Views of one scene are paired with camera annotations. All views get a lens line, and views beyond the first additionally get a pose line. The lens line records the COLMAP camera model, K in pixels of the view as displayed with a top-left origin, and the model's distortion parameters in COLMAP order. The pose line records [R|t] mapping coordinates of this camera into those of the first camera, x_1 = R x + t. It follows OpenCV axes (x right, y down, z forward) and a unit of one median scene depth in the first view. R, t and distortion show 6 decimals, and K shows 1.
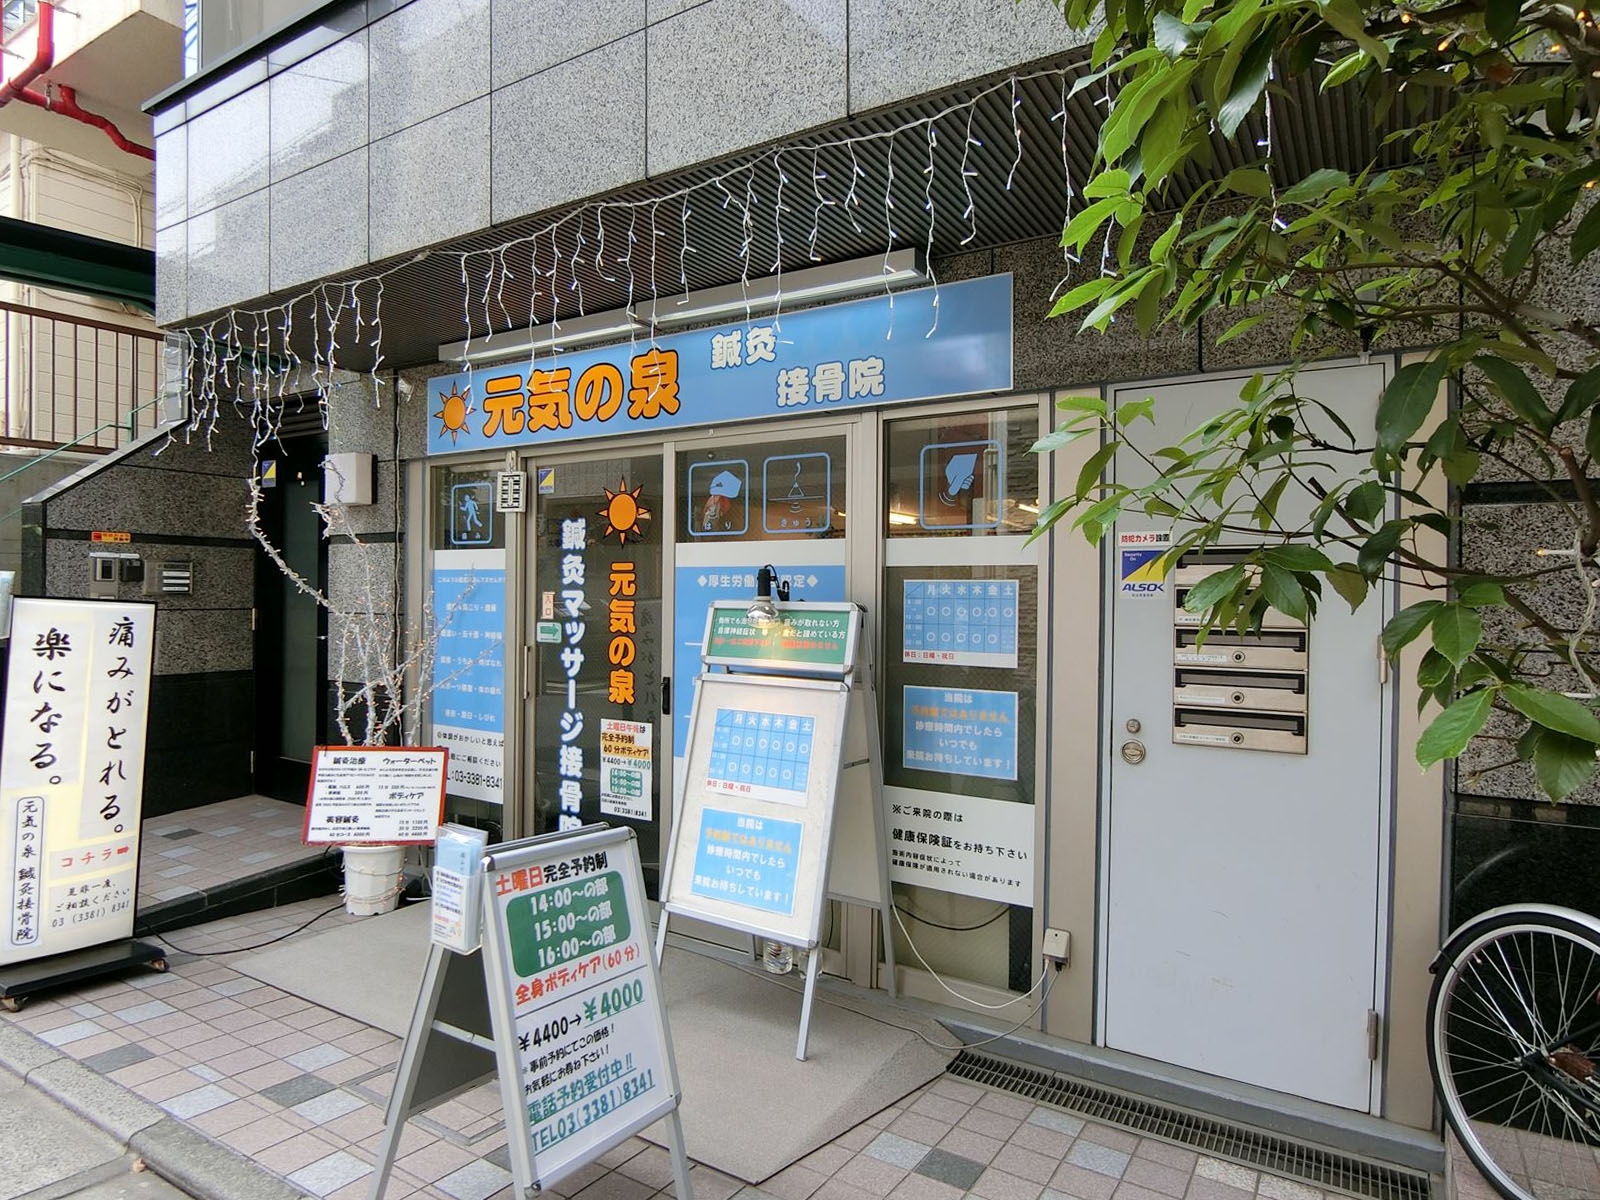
lens RADIAL K [[923.0, 0, 798.1], [0, 923.0, 600.4], [0, 0, 1]] dist [0.001805, -0.000450]
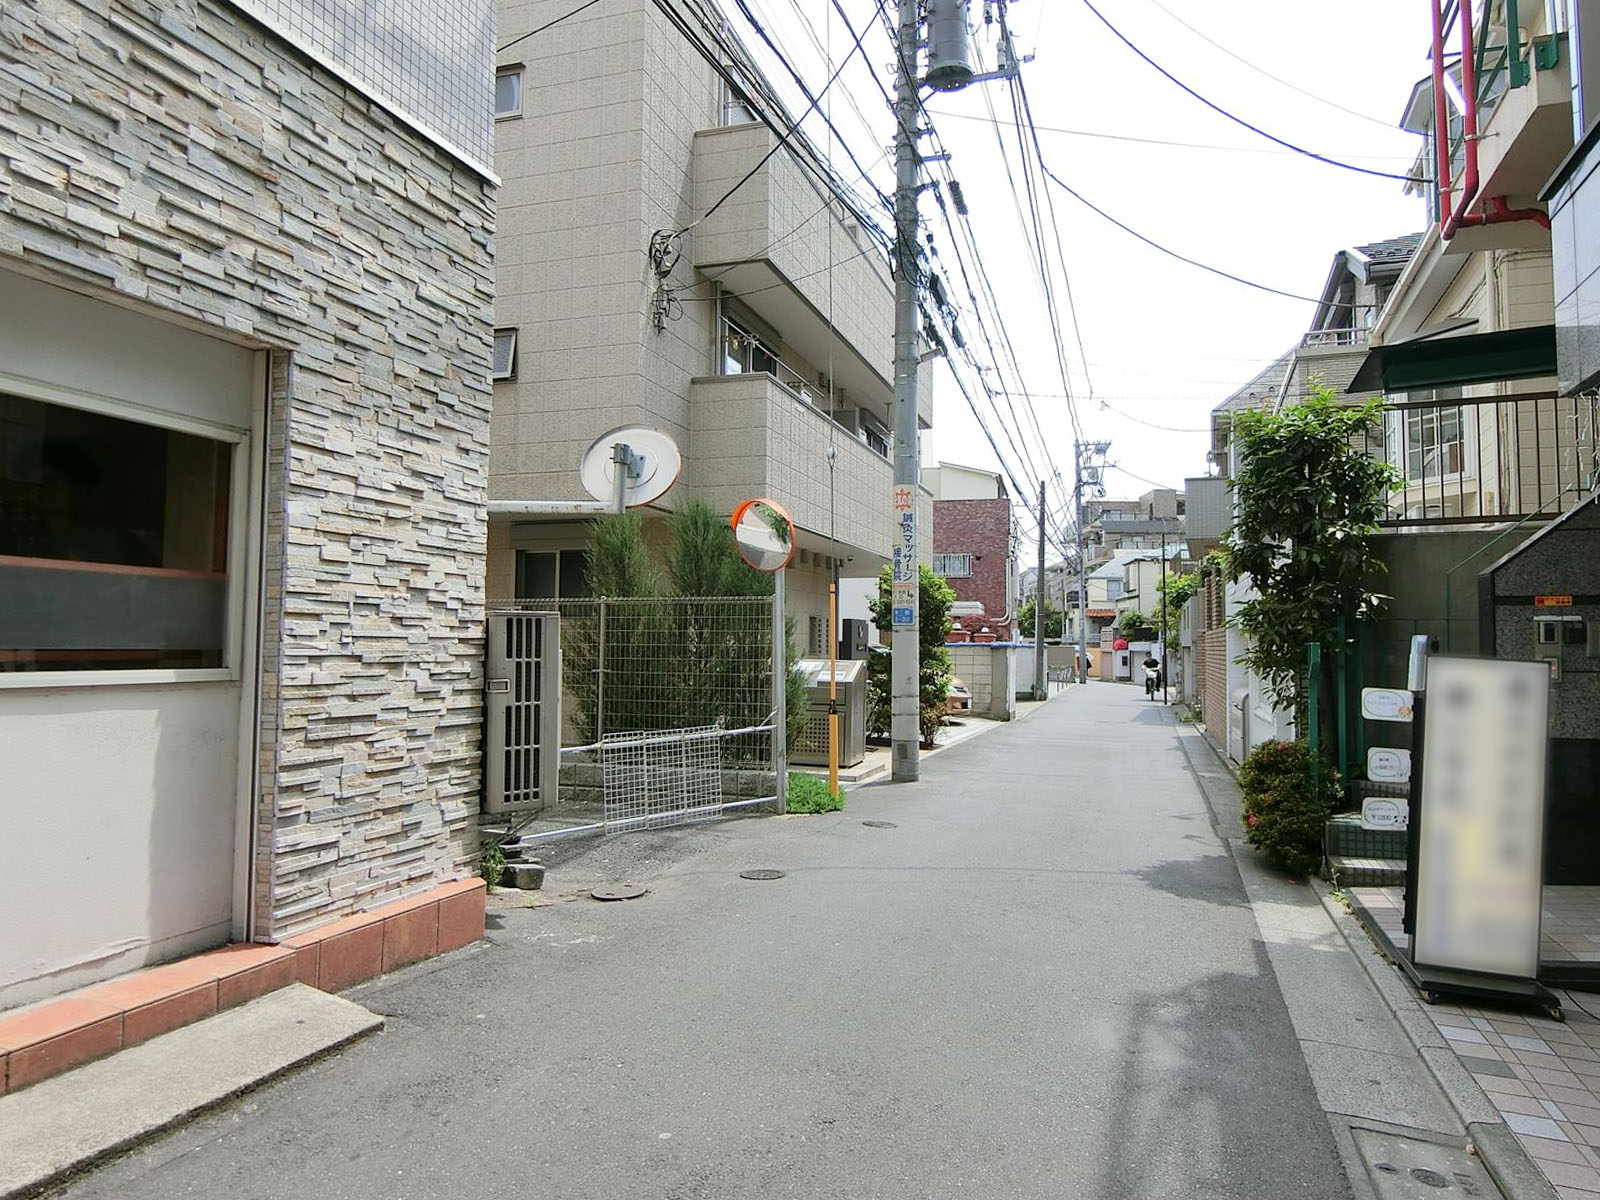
lens RADIAL K [[923.0, 0, 797.6], [0, 923.0, 601.8], [0, 0, 1]] dist [0.001805, -0.000450]
pose [[0.184779, -0.060021, -0.980946, 0.180854], [-0.008849, 0.997991, -0.062731, 0.007743], [0.982740, 0.020272, 0.183877, -0.029221]]
